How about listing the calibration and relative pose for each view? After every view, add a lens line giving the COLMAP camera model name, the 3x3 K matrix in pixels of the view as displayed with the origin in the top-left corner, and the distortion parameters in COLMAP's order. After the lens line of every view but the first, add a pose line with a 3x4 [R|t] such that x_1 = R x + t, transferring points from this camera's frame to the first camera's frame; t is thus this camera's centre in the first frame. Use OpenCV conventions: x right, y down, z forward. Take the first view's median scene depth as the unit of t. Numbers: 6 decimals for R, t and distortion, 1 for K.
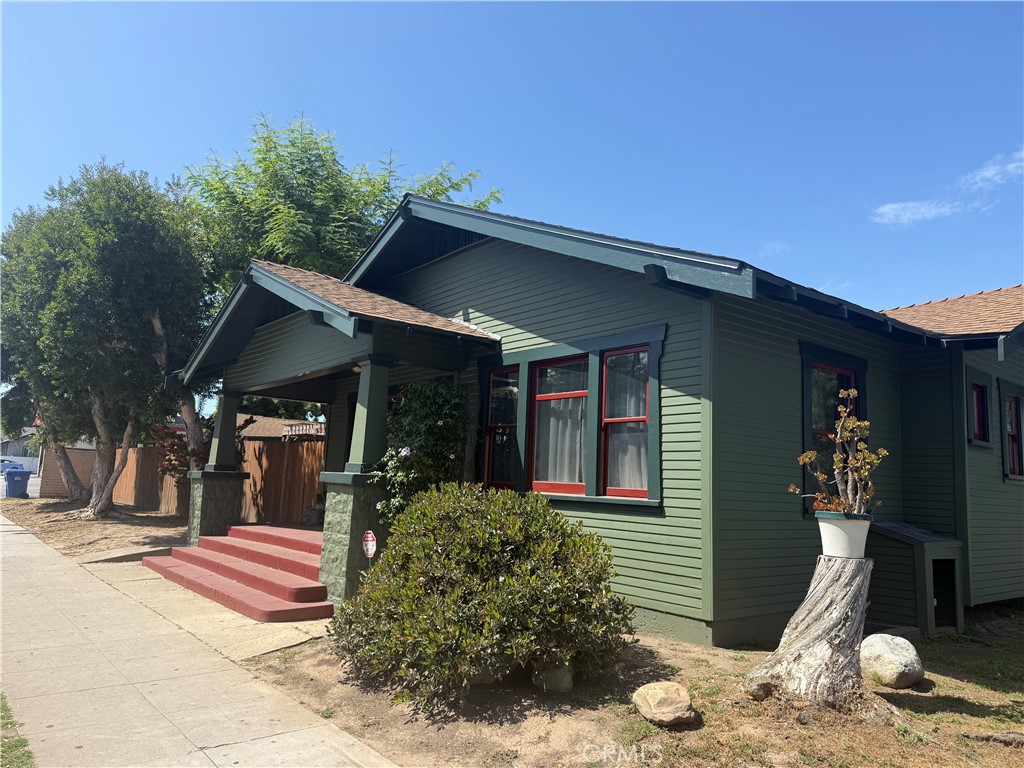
lens RADIAL K [[736.4, 0, 512.0], [0, 736.4, 384.0], [0, 0, 1]] dist [0.033986, -0.043335]
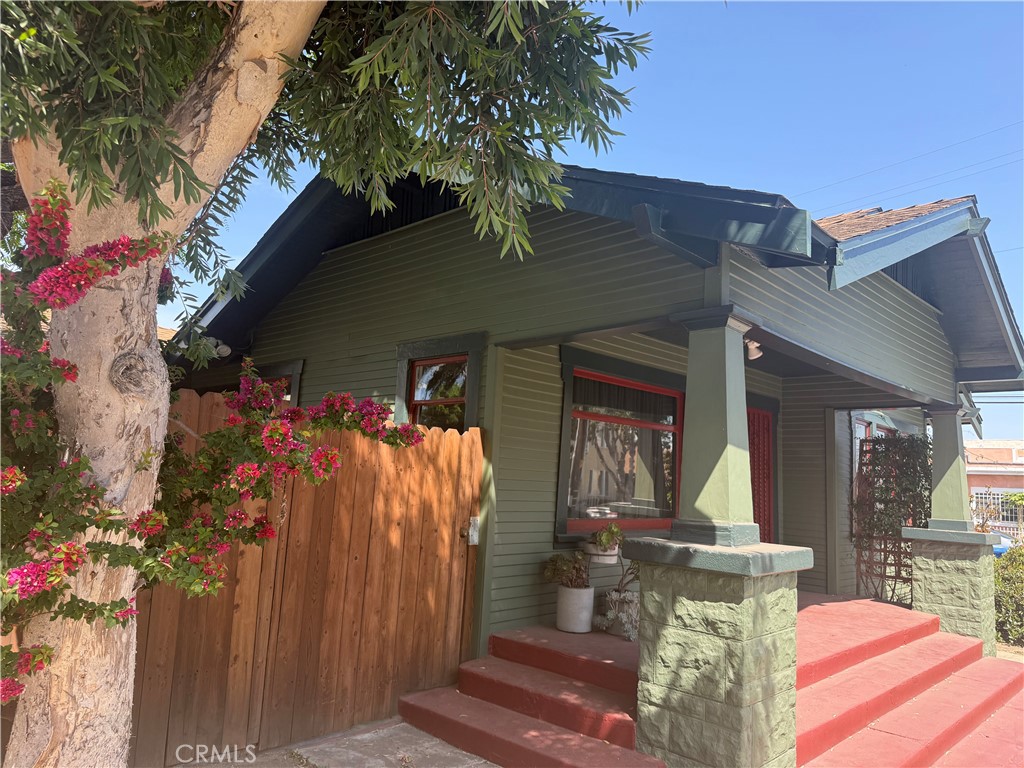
lens RADIAL K [[736.4, 0, 512.0], [0, 736.4, 384.0], [0, 0, 1]] dist [0.033986, -0.043335]
pose [[-0.127255, 0.087685, 0.987987, -1.359595], [-0.185273, 0.976452, -0.110525, 0.180174], [-0.974413, -0.197112, -0.108013, 2.049884]]
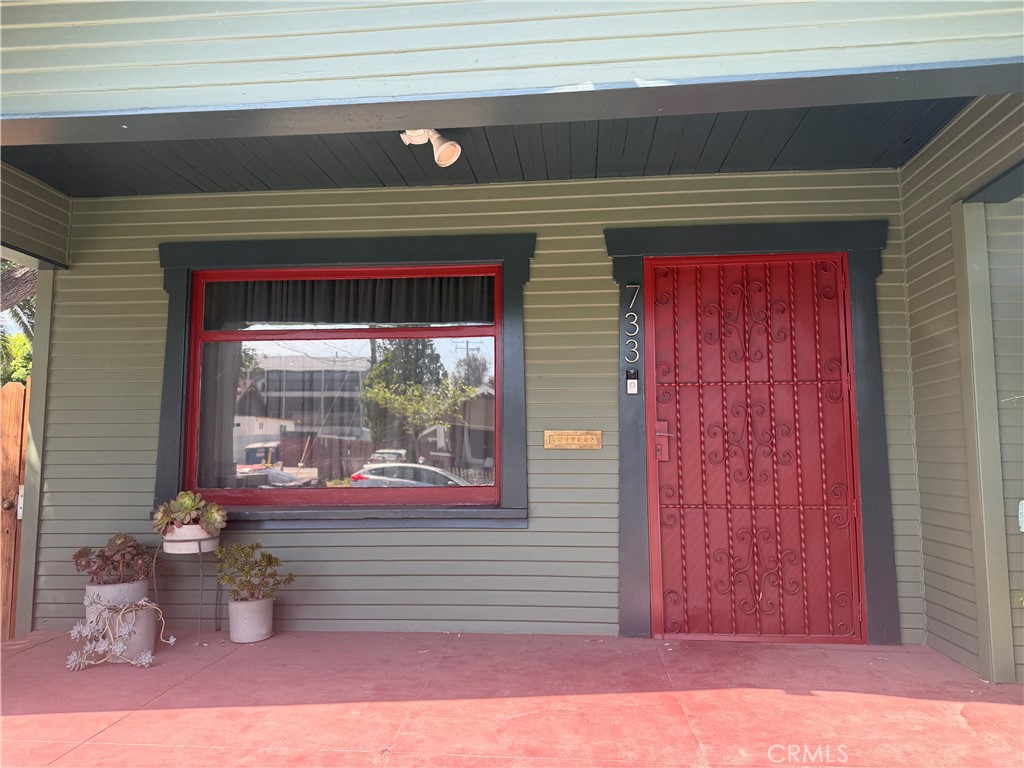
lens RADIAL K [[736.4, 0, 512.0], [0, 736.4, 384.0], [0, 0, 1]] dist [0.033986, -0.043335]
pose [[0.699315, 0.021188, 0.714500, -0.756228], [-0.067477, 0.997054, 0.036476, 0.103961], [-0.711622, -0.073721, 0.698684, 1.252549]]
